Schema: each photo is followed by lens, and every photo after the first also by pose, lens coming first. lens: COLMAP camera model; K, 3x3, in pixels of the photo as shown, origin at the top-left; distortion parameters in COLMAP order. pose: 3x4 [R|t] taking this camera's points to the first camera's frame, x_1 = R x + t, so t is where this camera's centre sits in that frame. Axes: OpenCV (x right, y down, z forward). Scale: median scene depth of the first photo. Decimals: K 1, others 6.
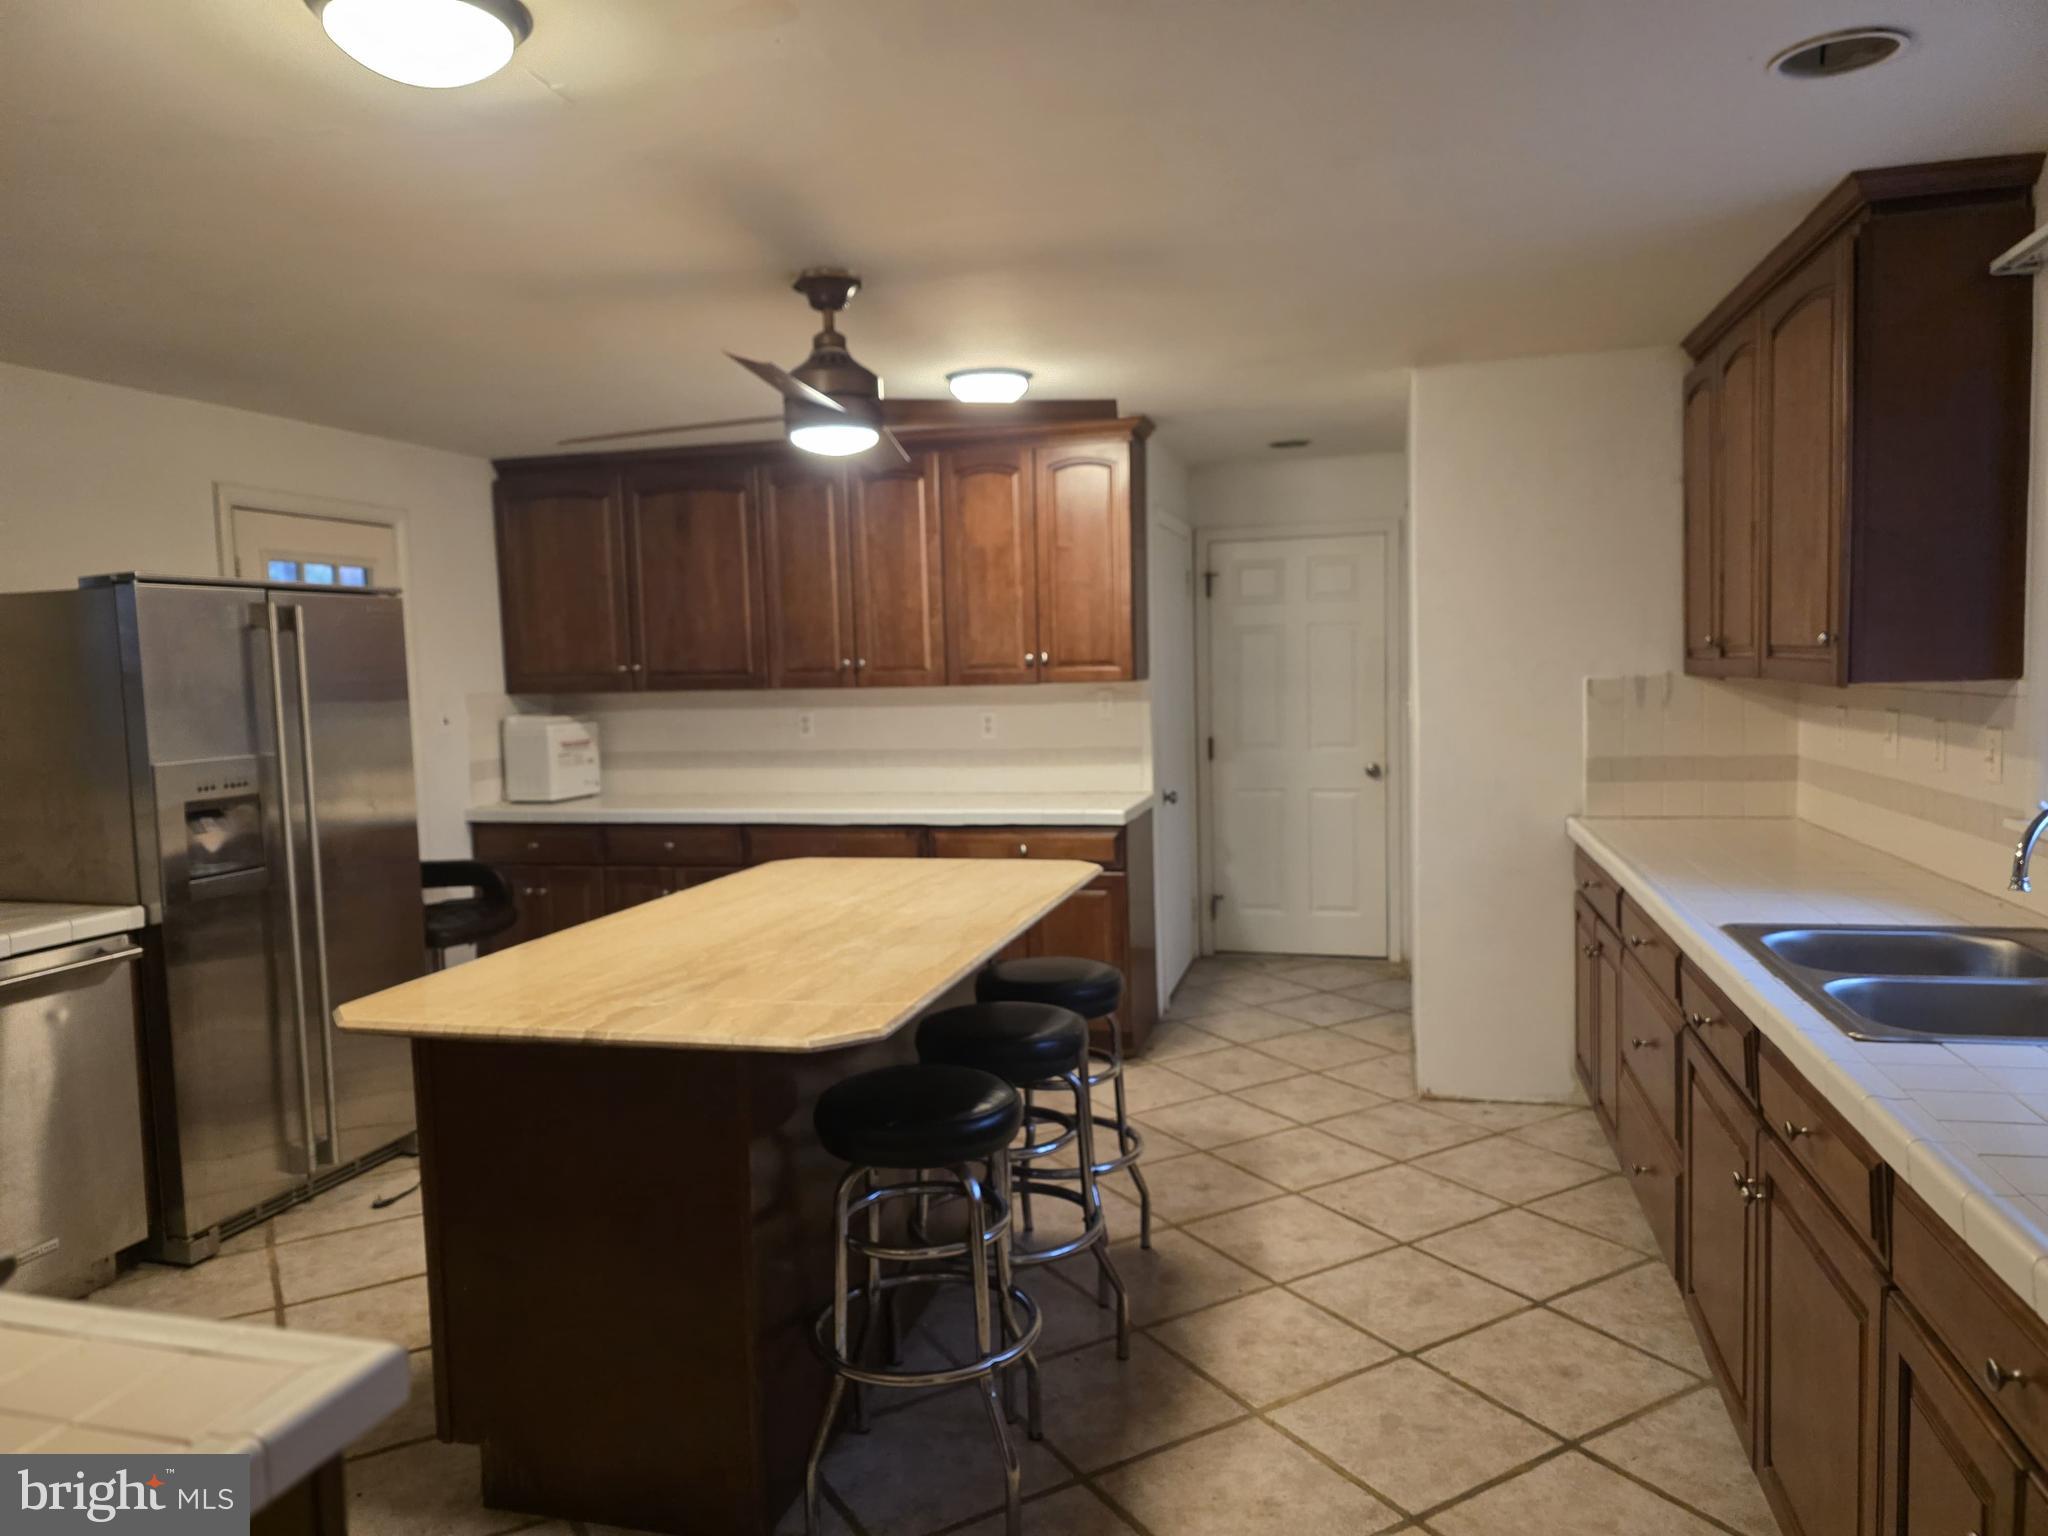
lens RADIAL K [[1312.0, 0, 1028.2], [0, 1312.0, 759.2], [0, 0, 1]] dist [0.064920, -0.054664]
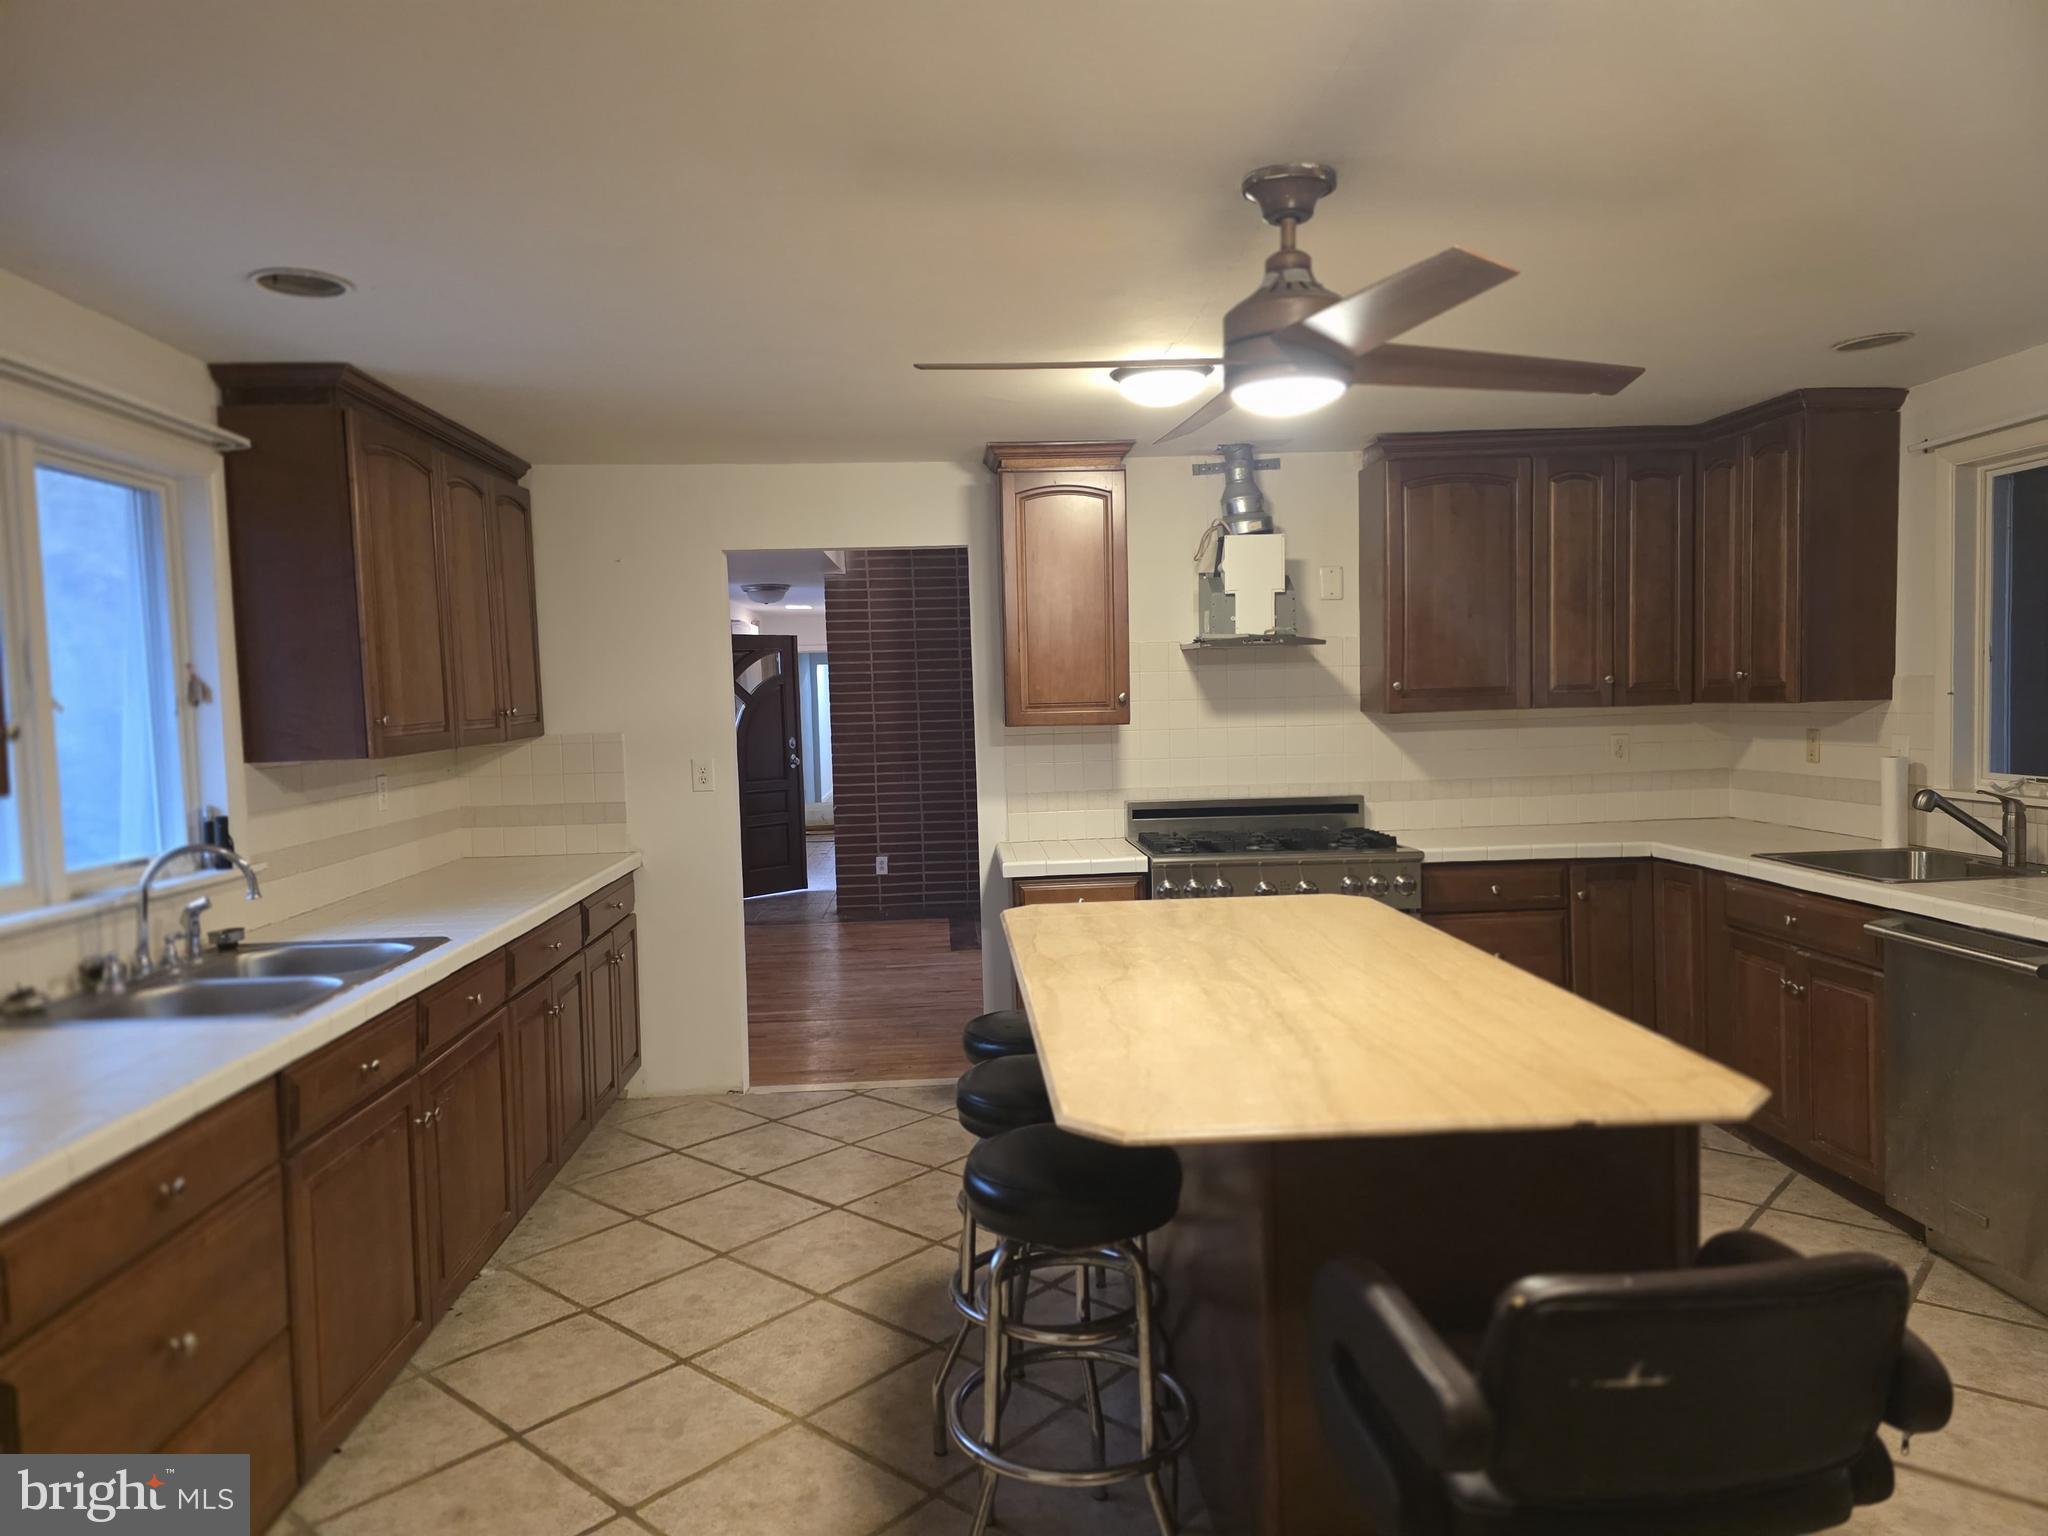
lens RADIAL K [[1312.0, 0, 1028.2], [0, 1312.0, 759.2], [0, 0, 1]] dist [0.064920, -0.054664]
pose [[-0.944472, 0.073850, -0.320185, 0.300626], [0.033719, 0.991055, 0.129121, -0.164256], [0.326856, 0.111154, -0.938515, 2.002217]]
